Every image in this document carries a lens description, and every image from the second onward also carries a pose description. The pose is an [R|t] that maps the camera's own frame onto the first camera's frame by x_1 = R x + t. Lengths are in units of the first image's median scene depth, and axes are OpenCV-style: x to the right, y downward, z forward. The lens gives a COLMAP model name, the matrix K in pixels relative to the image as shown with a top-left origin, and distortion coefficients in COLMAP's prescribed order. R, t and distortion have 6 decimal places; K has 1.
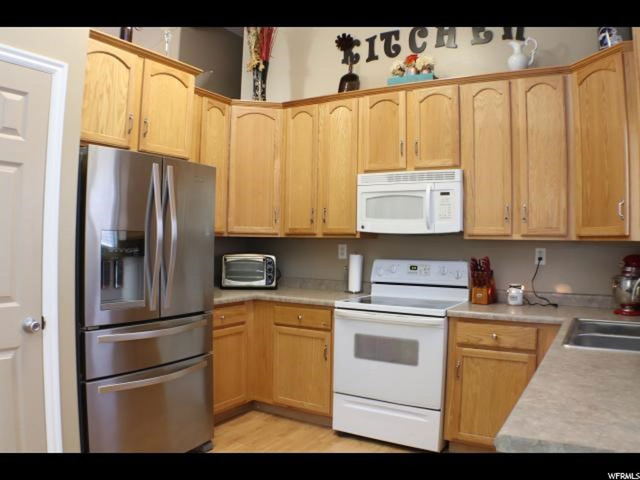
lens RADIAL K [[503.6, 0, 320.7], [0, 503.6, 231.3], [0, 0, 1]] dist [-0.235631, 0.112535]
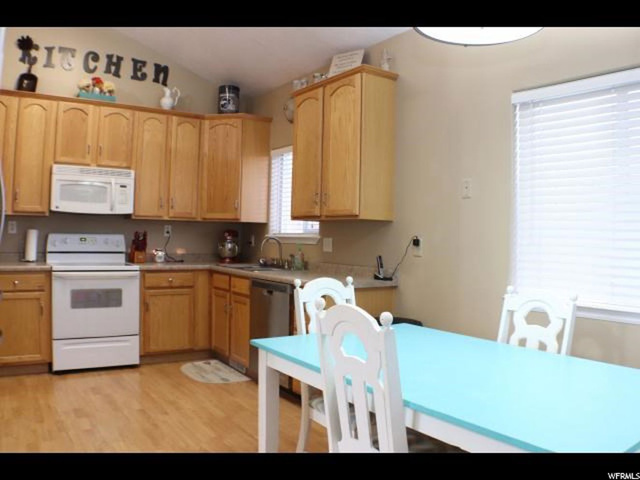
lens RADIAL K [[503.6, 0, 320.7], [0, 503.6, 231.3], [0, 0, 1]] dist [-0.235631, 0.112535]
pose [[0.407939, -0.002366, 0.913006, -0.777352], [-0.032939, 0.999307, 0.017307, 0.010213], [-0.912415, -0.037134, 0.407578, -0.091123]]
